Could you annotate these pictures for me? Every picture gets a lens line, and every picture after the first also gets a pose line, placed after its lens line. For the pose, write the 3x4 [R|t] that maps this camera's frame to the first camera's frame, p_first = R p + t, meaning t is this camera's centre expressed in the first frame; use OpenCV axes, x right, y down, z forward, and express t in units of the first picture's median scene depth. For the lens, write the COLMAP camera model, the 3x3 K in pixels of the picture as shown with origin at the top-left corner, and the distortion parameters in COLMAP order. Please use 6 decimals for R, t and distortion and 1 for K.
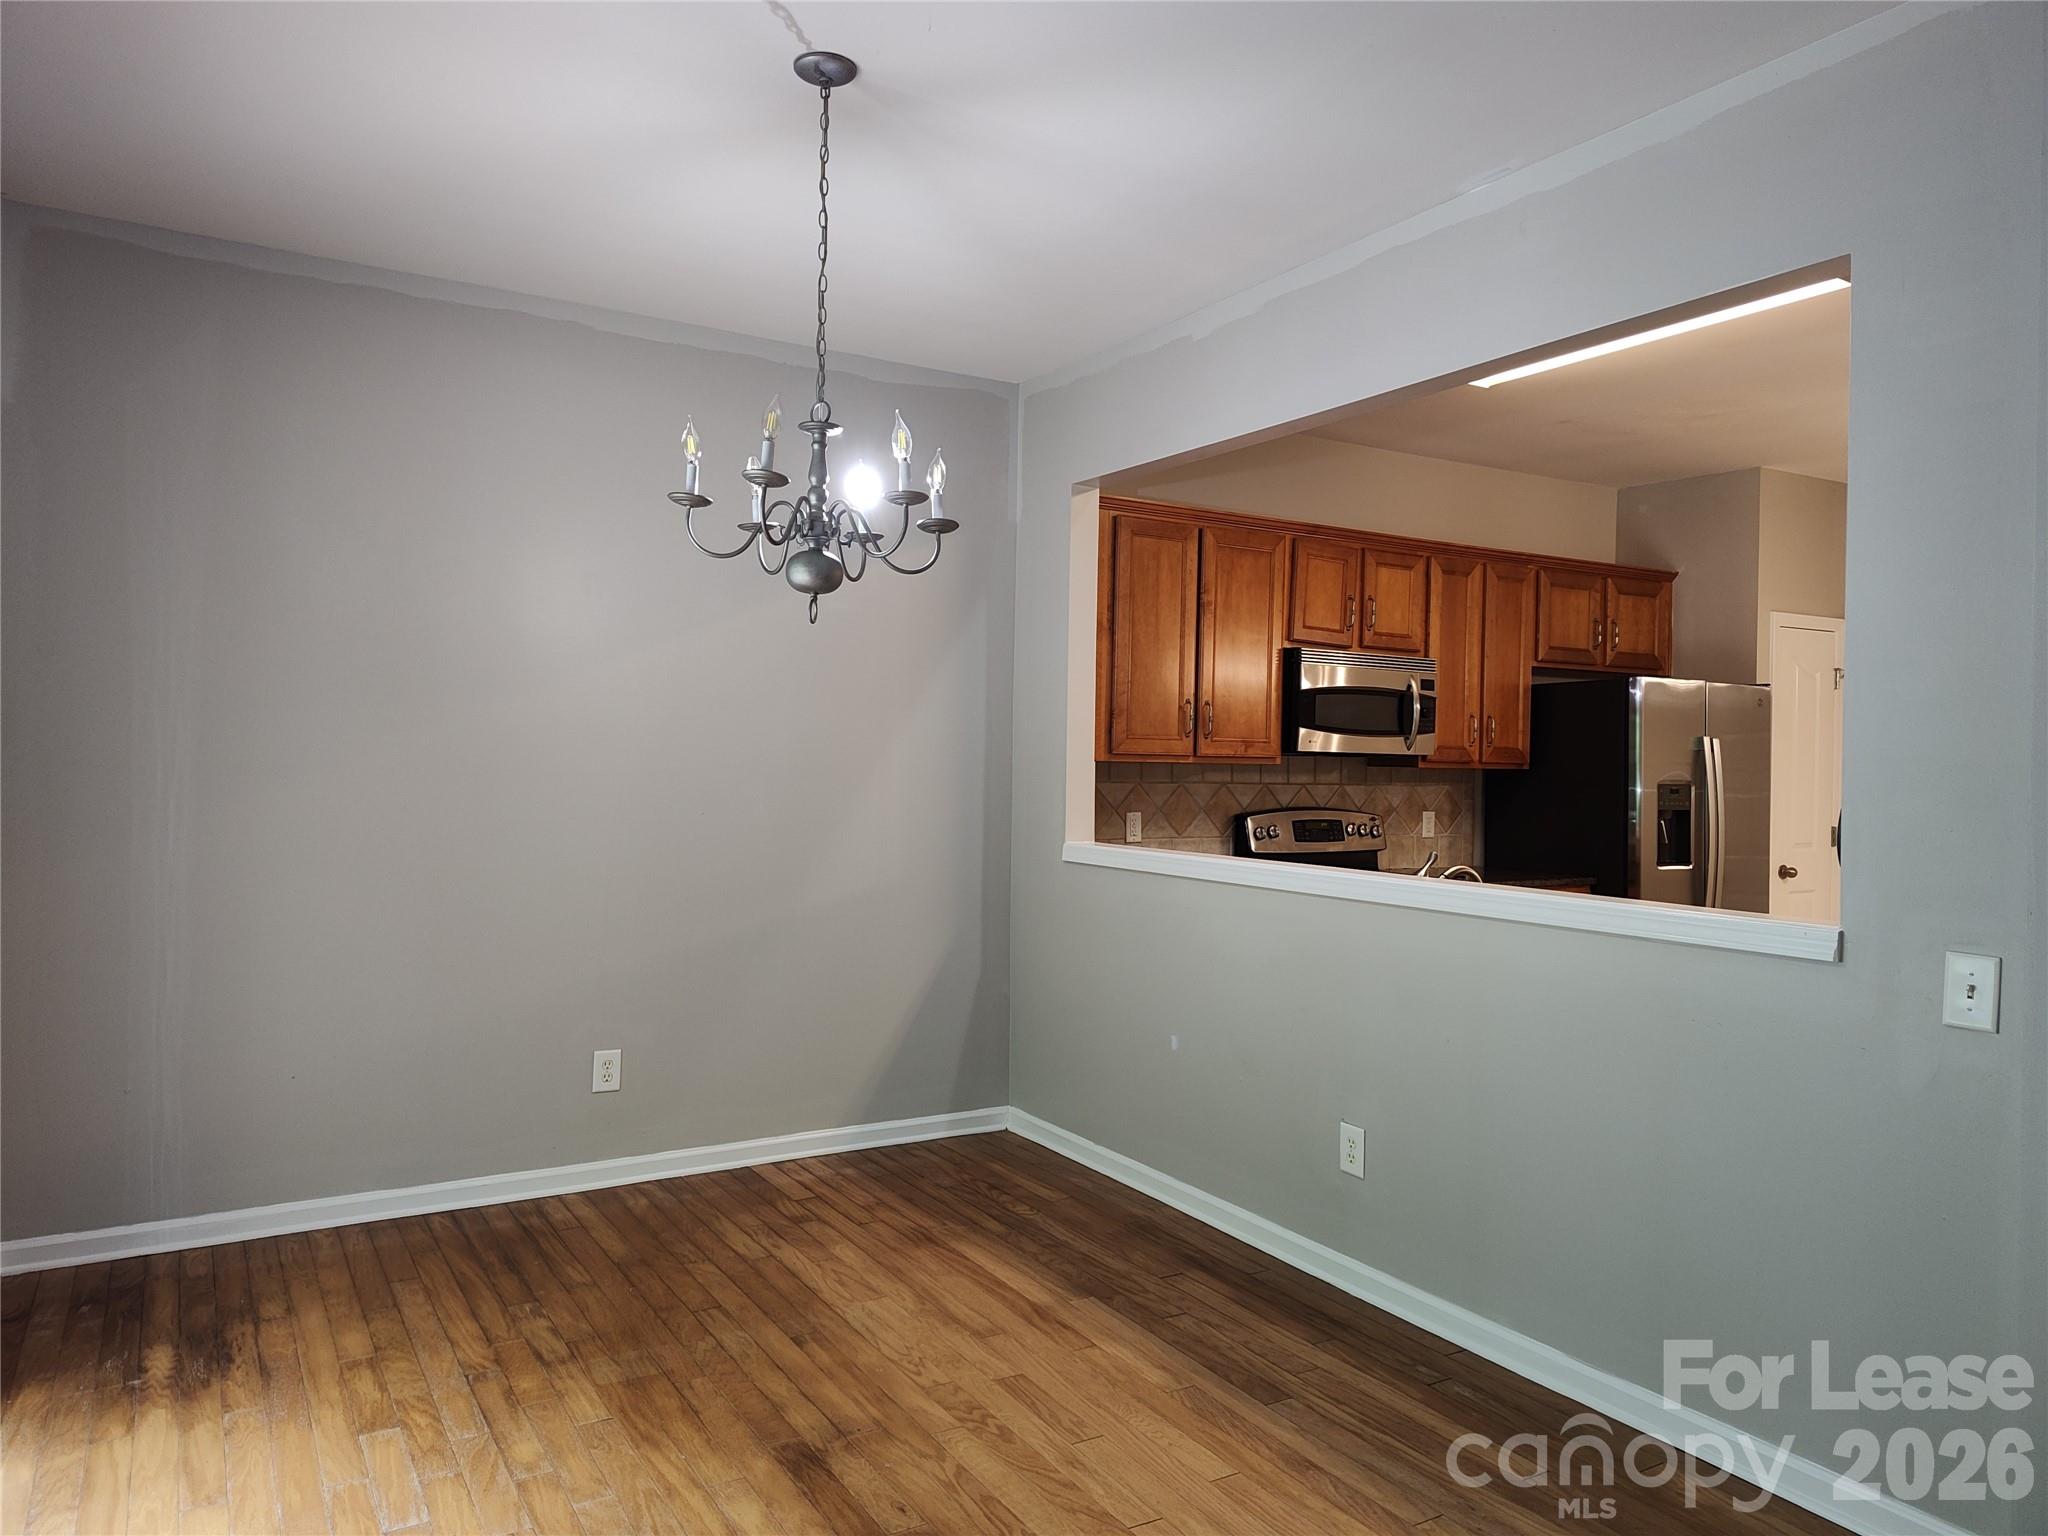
lens RADIAL K [[1392.5, 0, 1076.6], [0, 1392.5, 756.2], [0, 0, 1]] dist [0.035627, -0.040177]
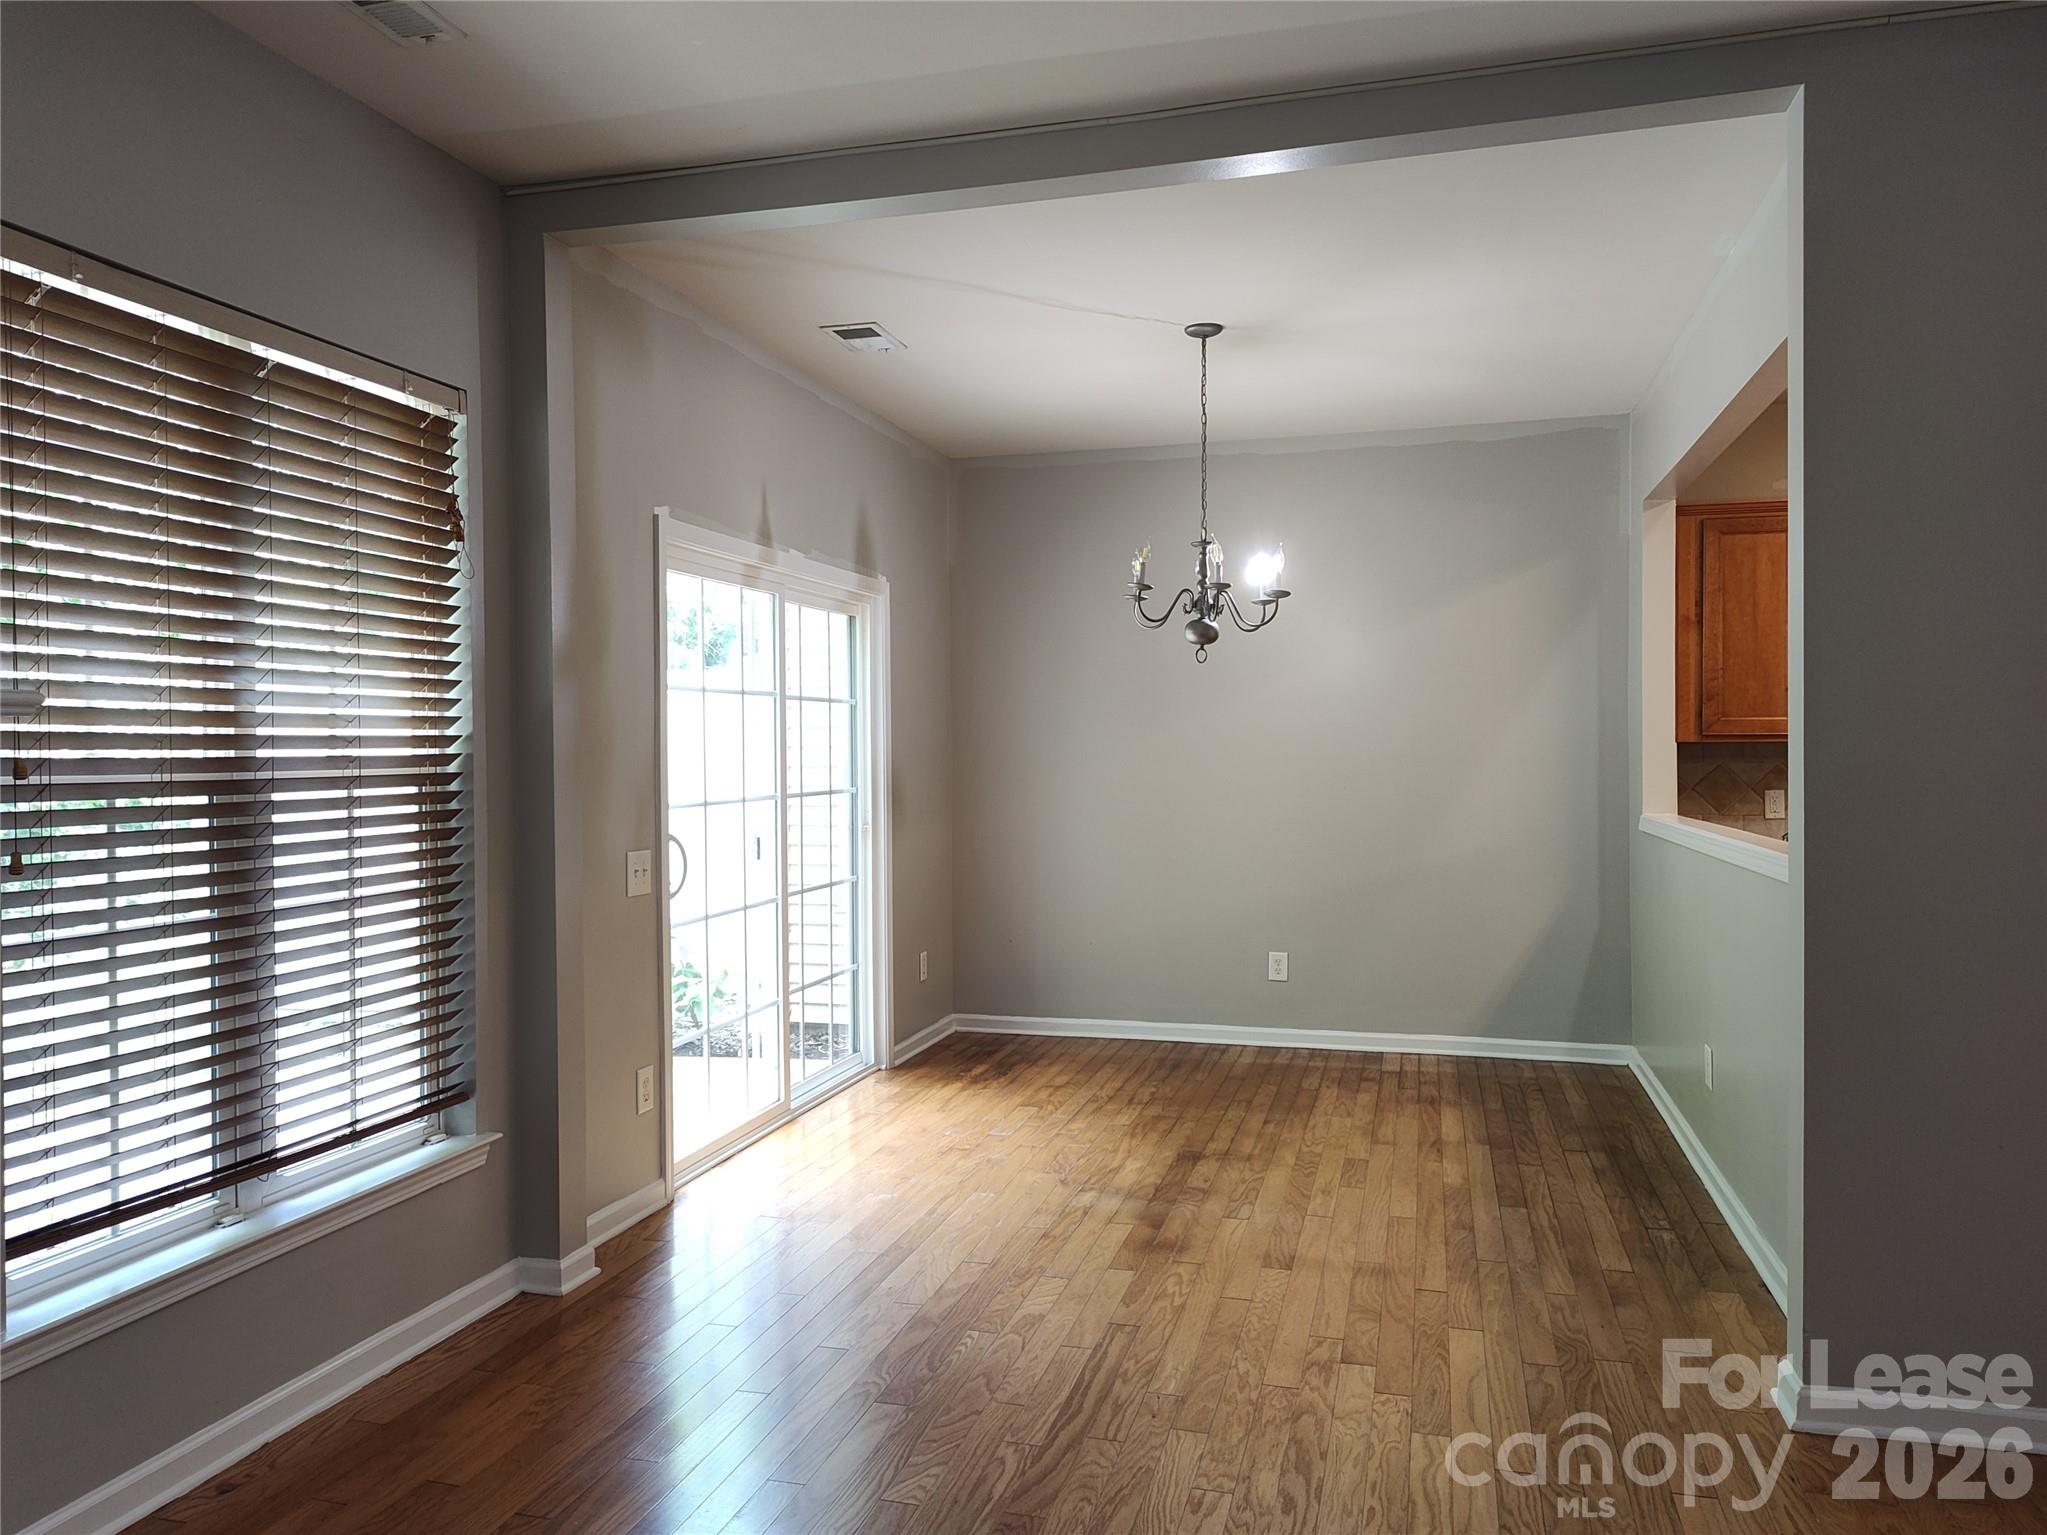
lens RADIAL K [[1391.9, 0, 1012.8], [0, 1391.9, 764.5], [0, 0, 1]] dist [0.035627, -0.040177]
pose [[0.699408, -0.011085, -0.714636, 0.735229], [0.018040, 0.999835, 0.002147, 0.015385], [0.714495, -0.014394, 0.699493, -0.280798]]
